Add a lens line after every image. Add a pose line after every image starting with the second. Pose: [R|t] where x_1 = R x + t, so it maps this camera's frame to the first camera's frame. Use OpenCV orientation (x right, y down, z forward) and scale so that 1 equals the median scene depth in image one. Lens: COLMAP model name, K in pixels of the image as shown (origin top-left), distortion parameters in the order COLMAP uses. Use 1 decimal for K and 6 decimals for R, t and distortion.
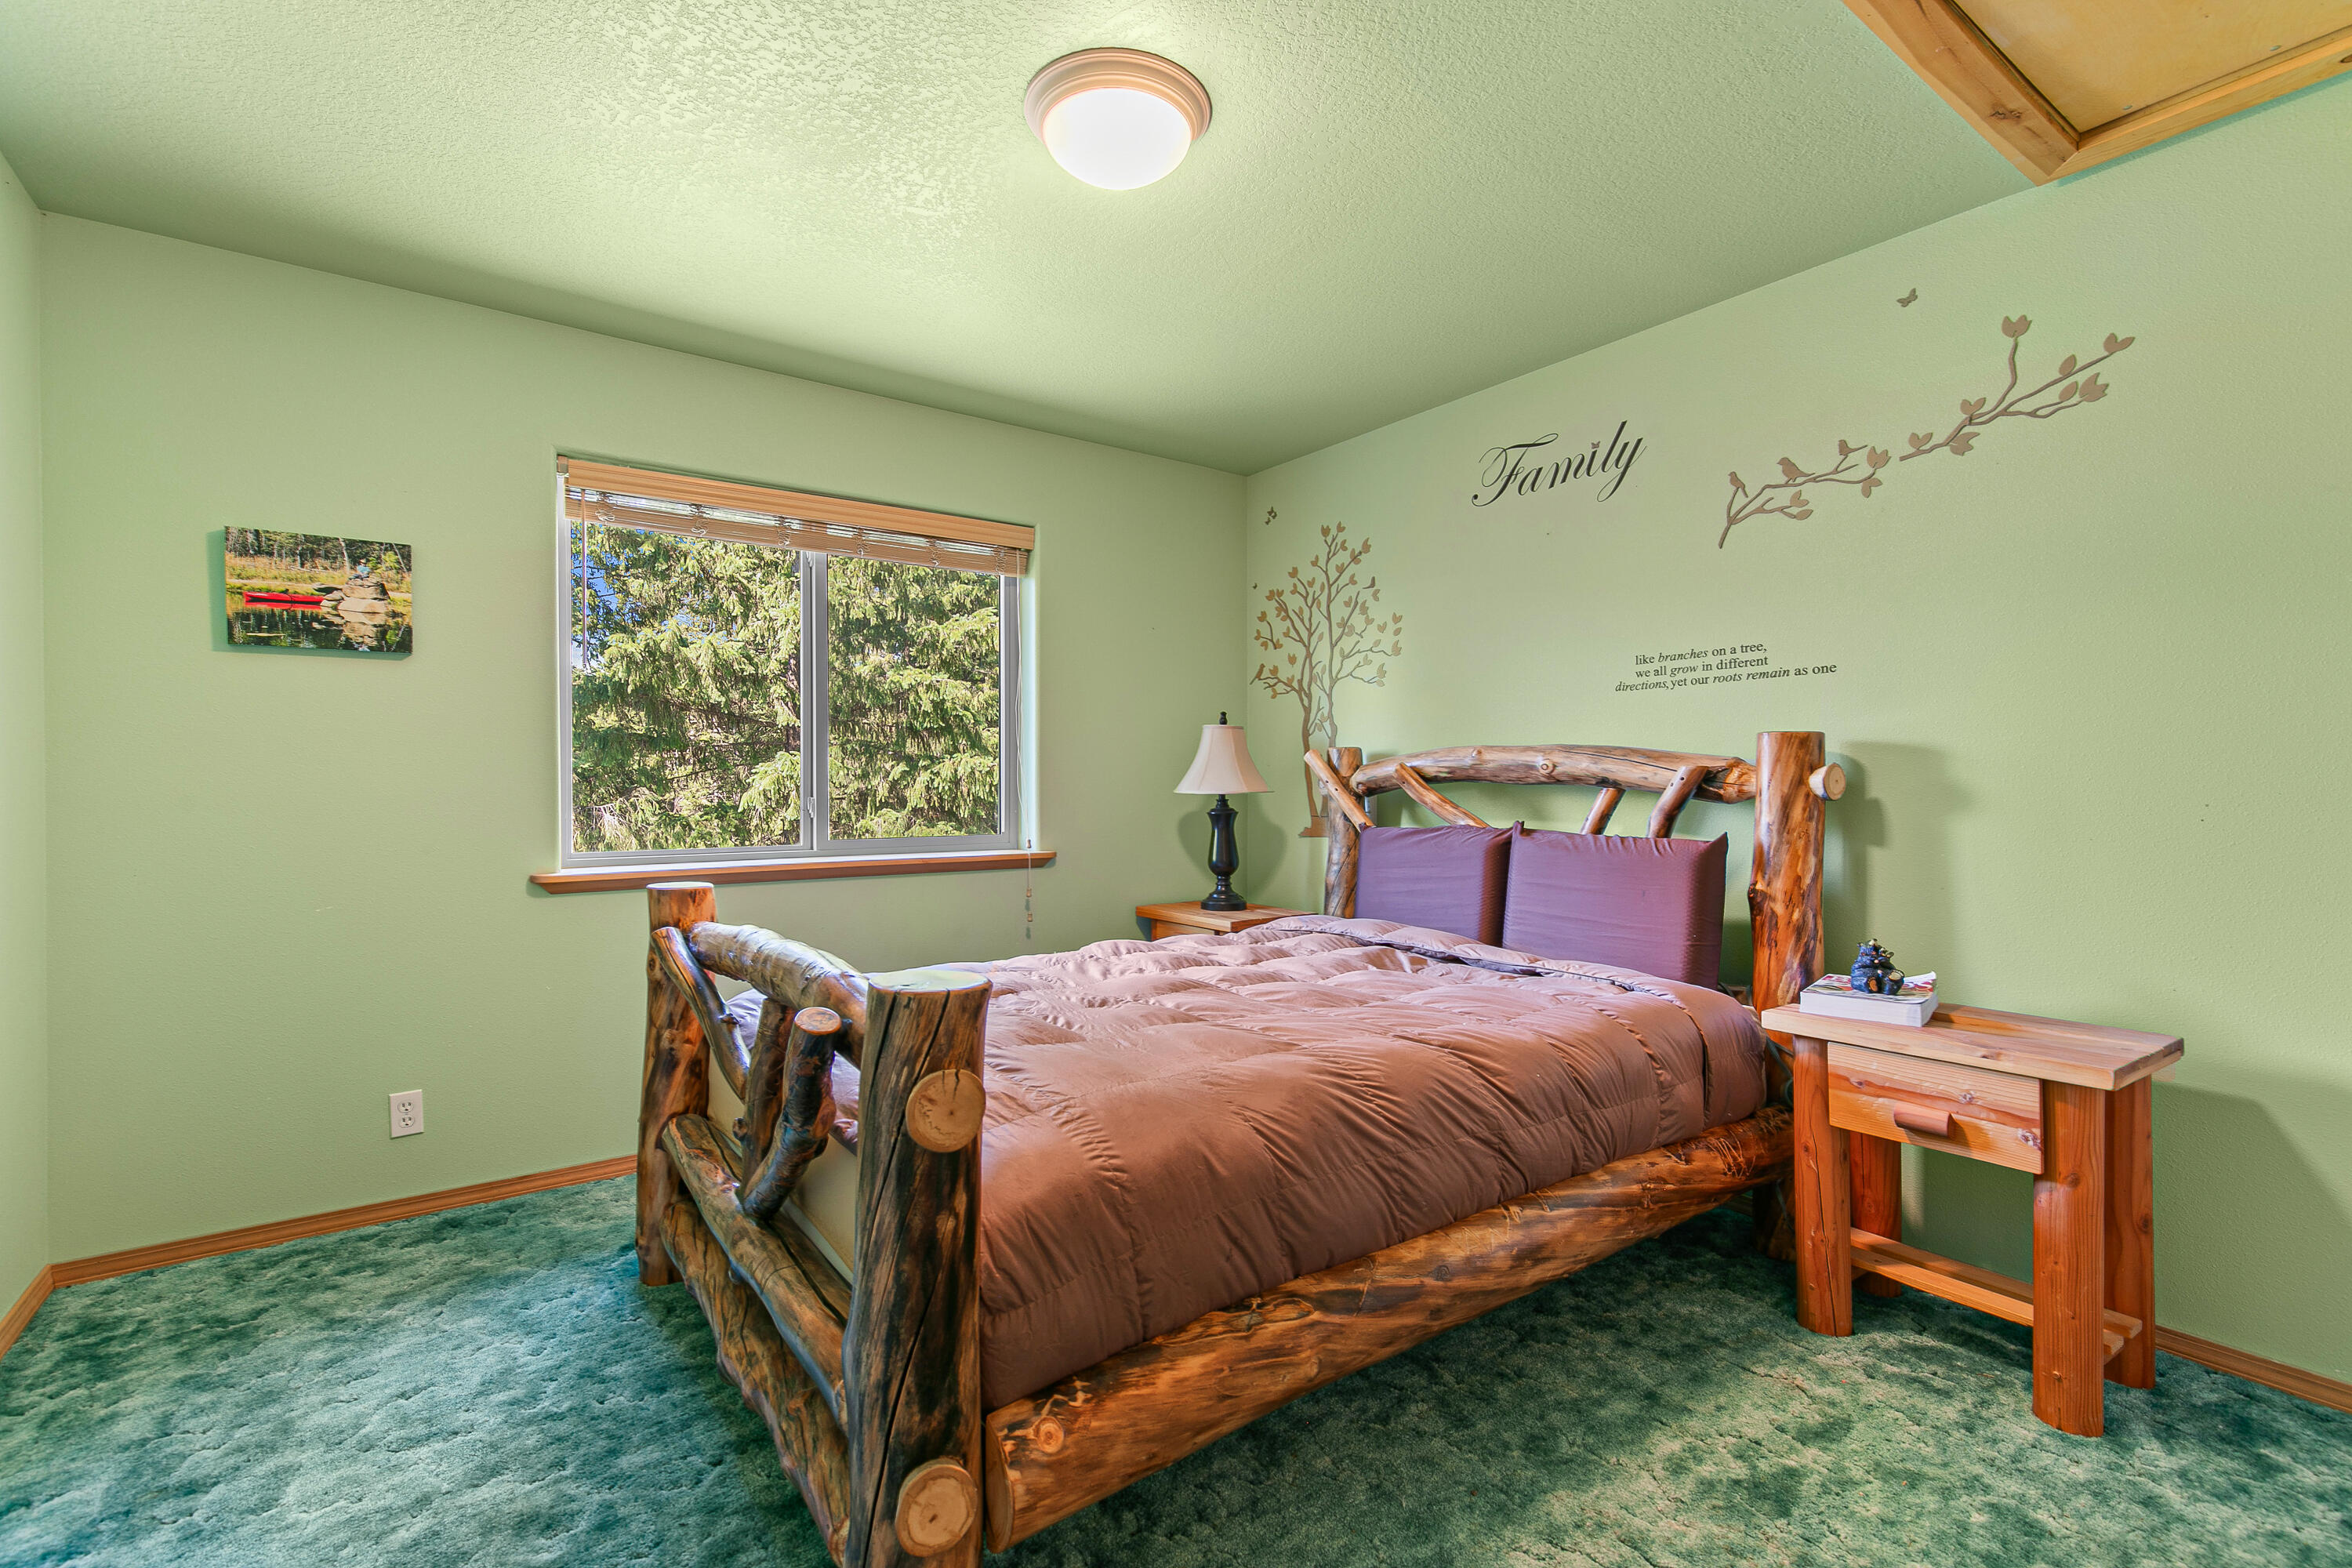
lens RADIAL K [[1058.5, 0, 1167.7], [0, 1058.5, 780.8], [0, 0, 1]] dist [0.007419, -0.002221]
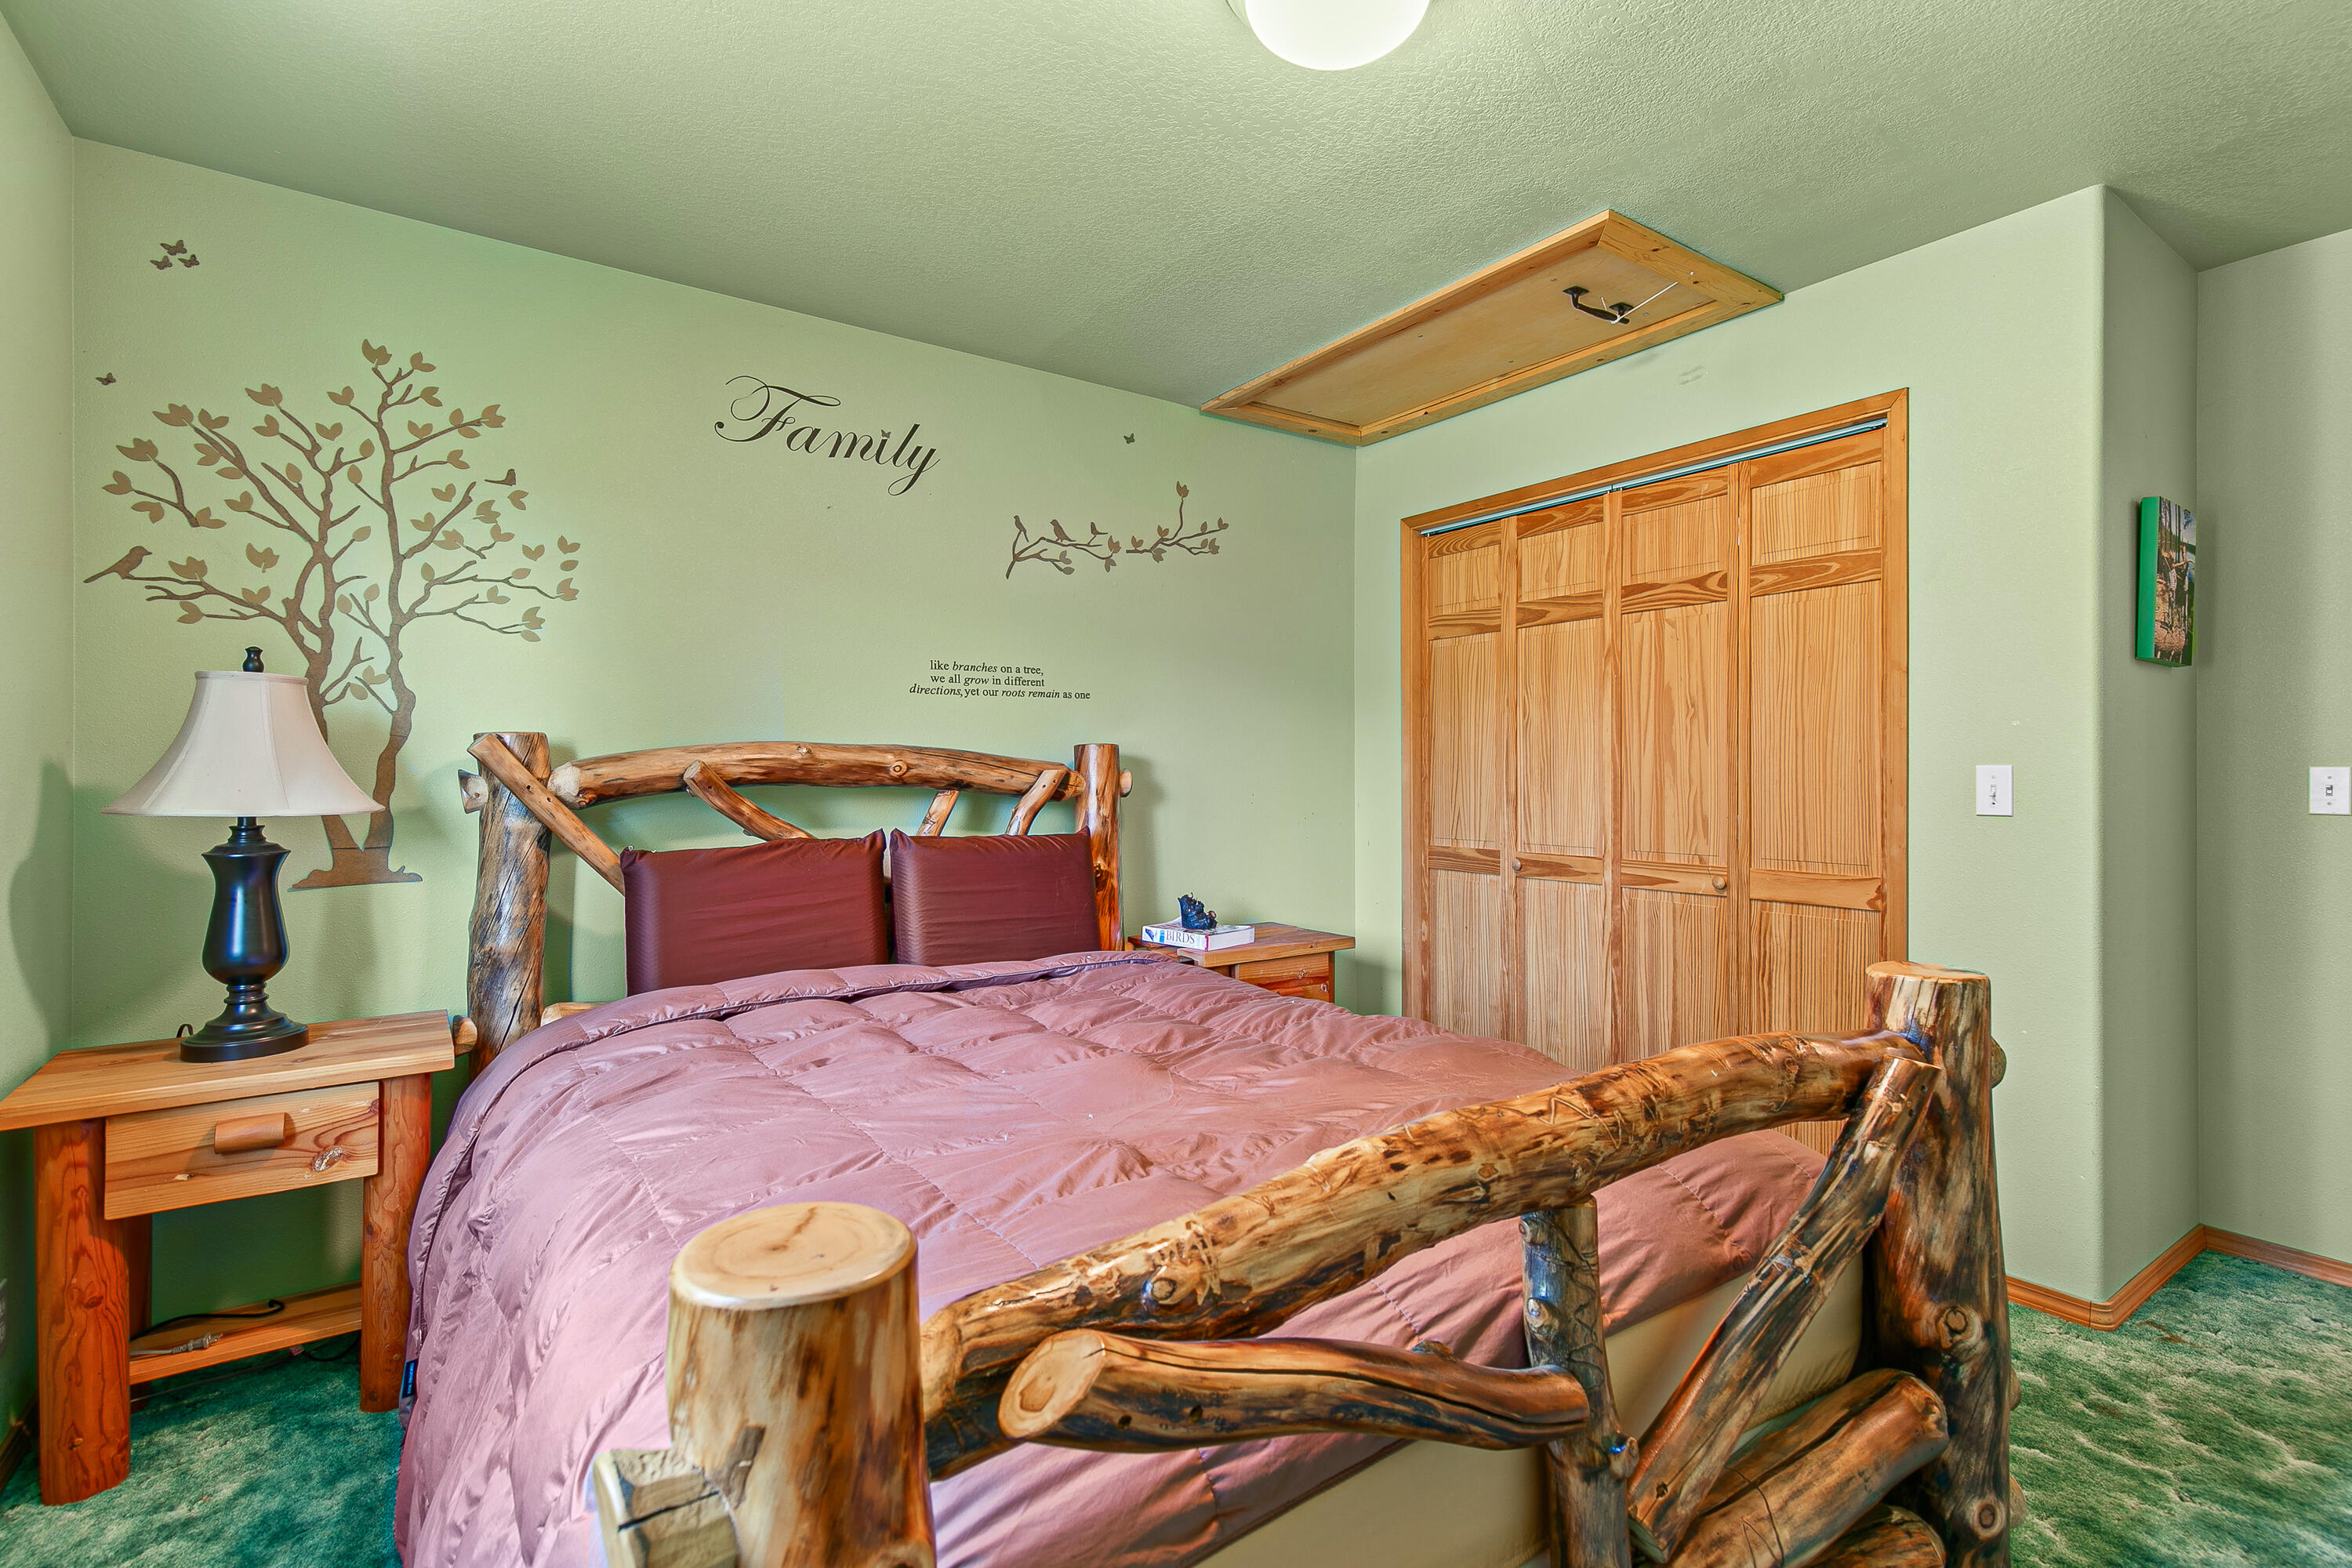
lens RADIAL K [[1050.0, 0, 1149.4], [0, 1050.0, 782.0], [0, 0, 1]] dist [0.006918, -0.000301]
pose [[0.028612, 0.000709, 0.999590, -0.625050], [0.004531, 0.999989, -0.000839, 0.000660], [-0.999580, 0.004553, 0.028609, 0.849756]]
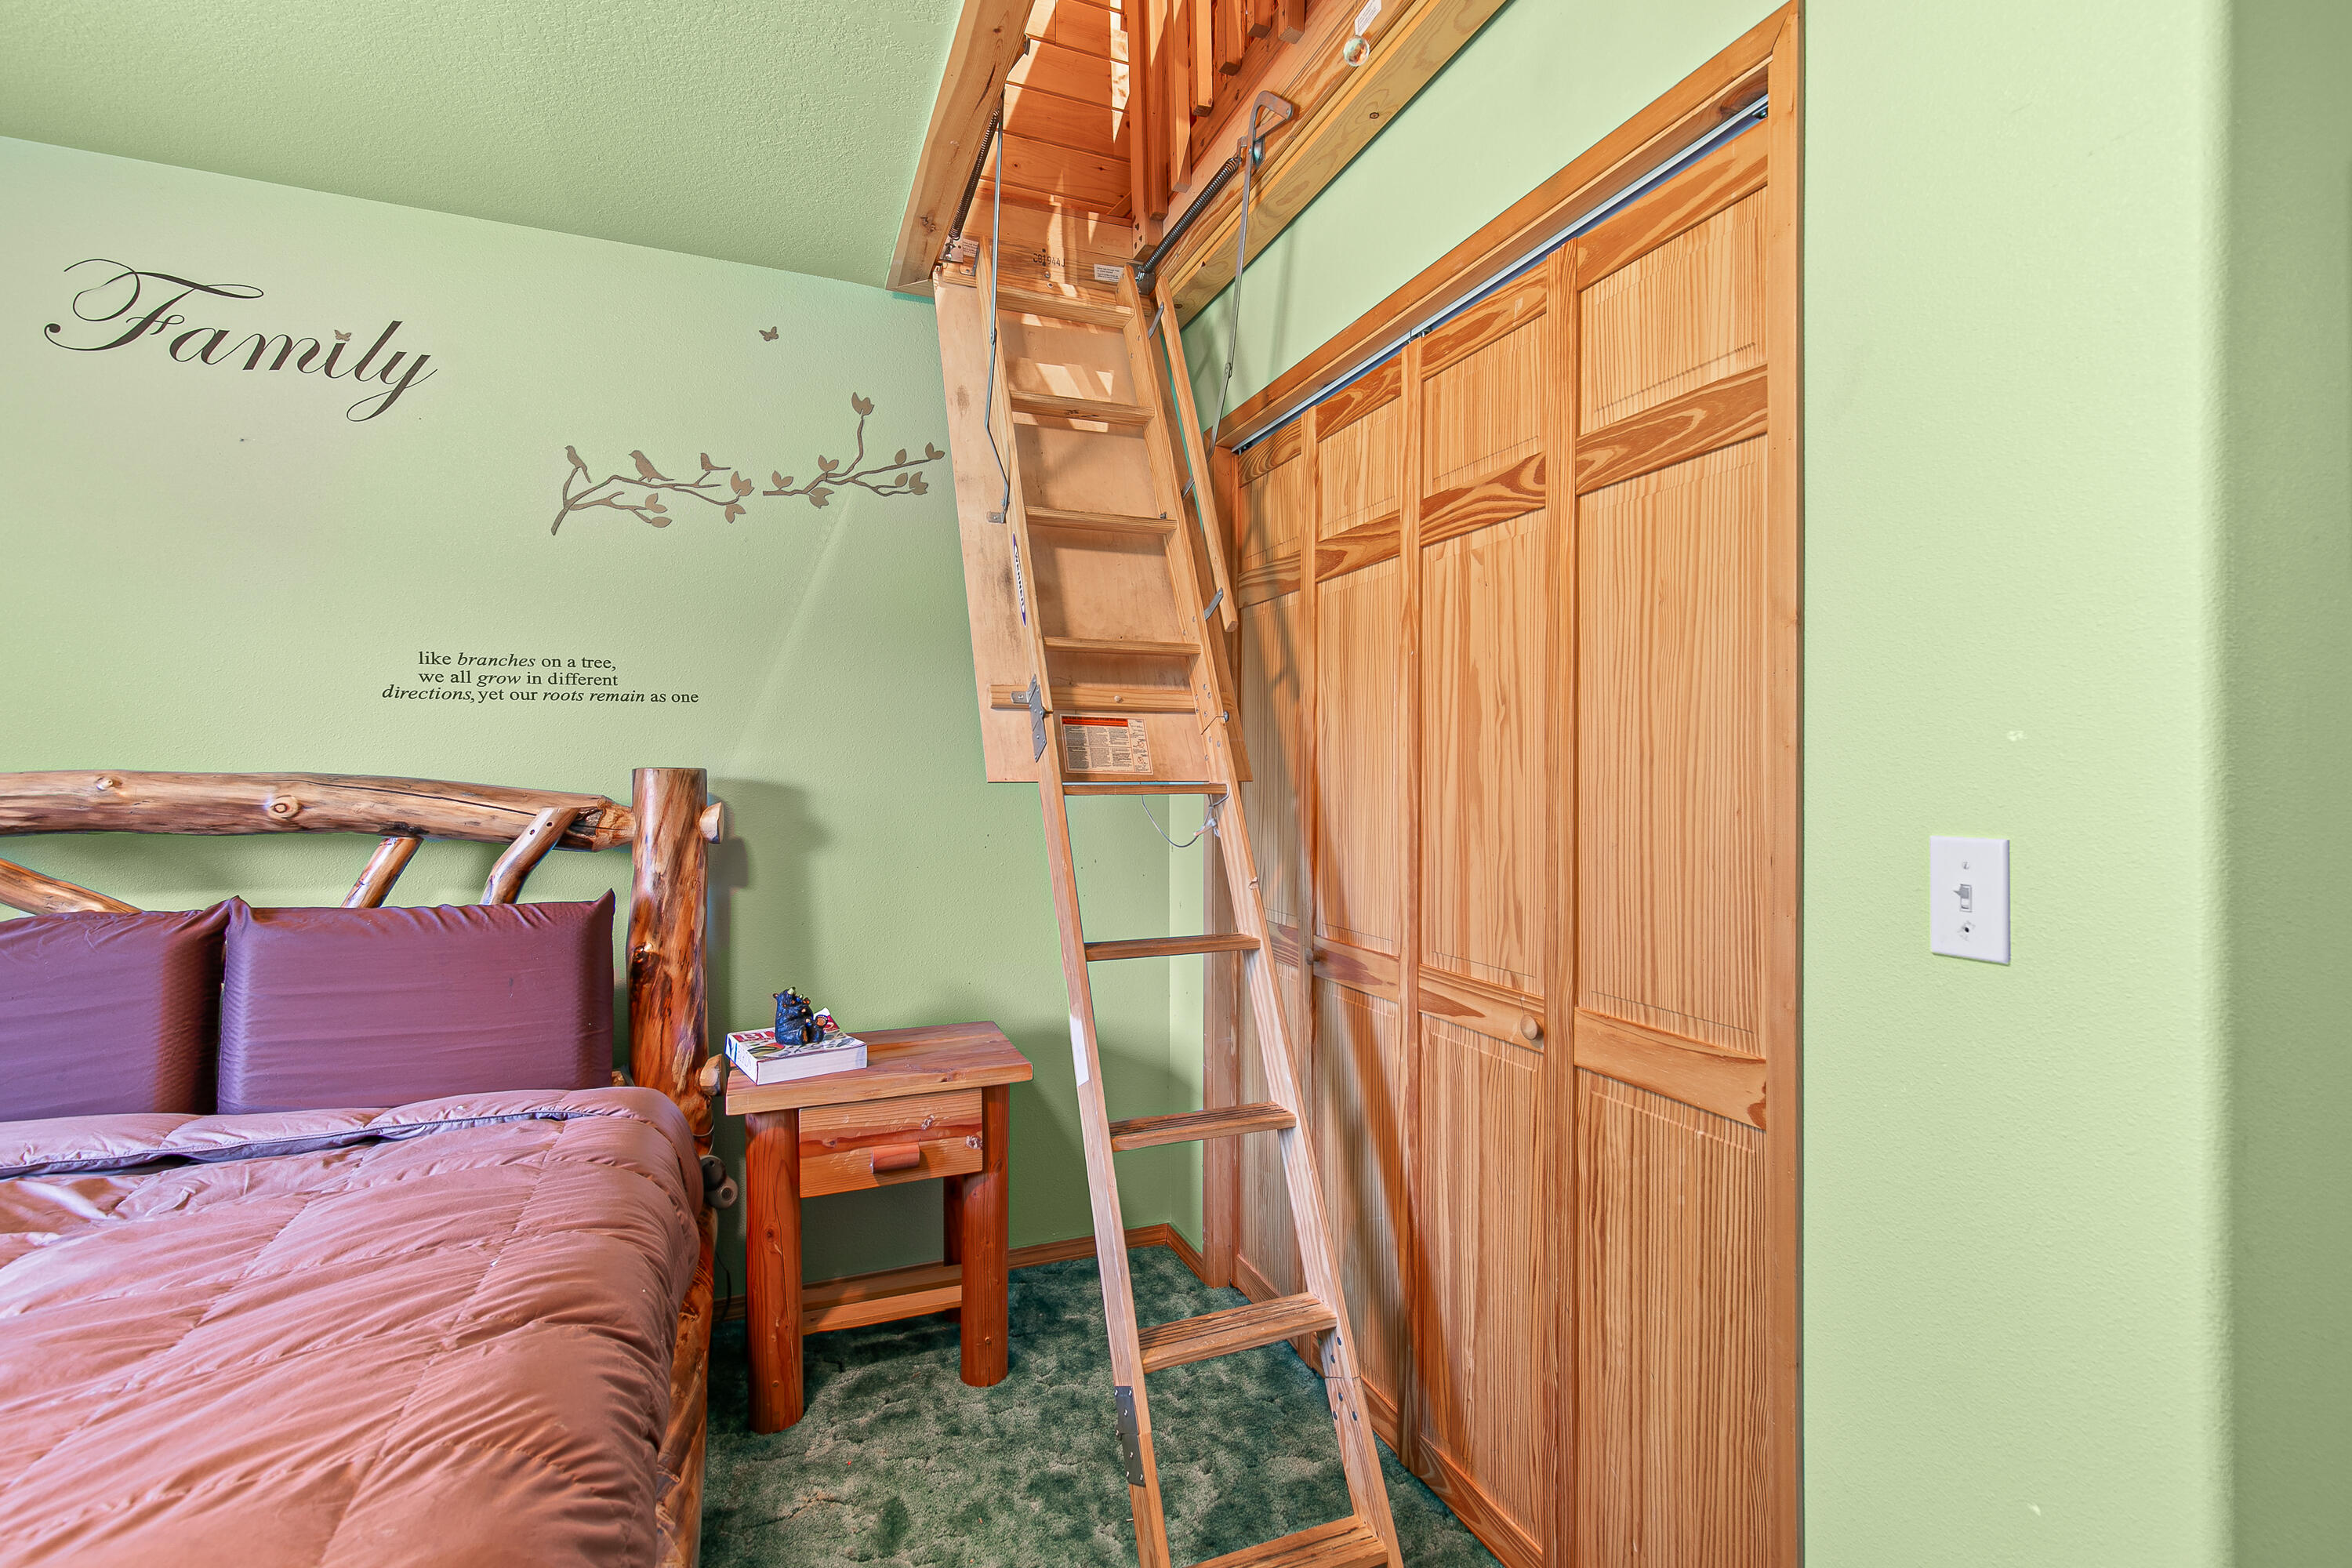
lens RADIAL K [[1058.5, 0, 1167.7], [0, 1058.5, 780.8], [0, 0, 1]] dist [0.007419, -0.002221]
pose [[0.225992, 0.003491, 0.974123, -0.166046], [0.002251, 0.999989, -0.004106, -0.028595], [-0.974126, 0.003121, 0.225982, 0.377177]]
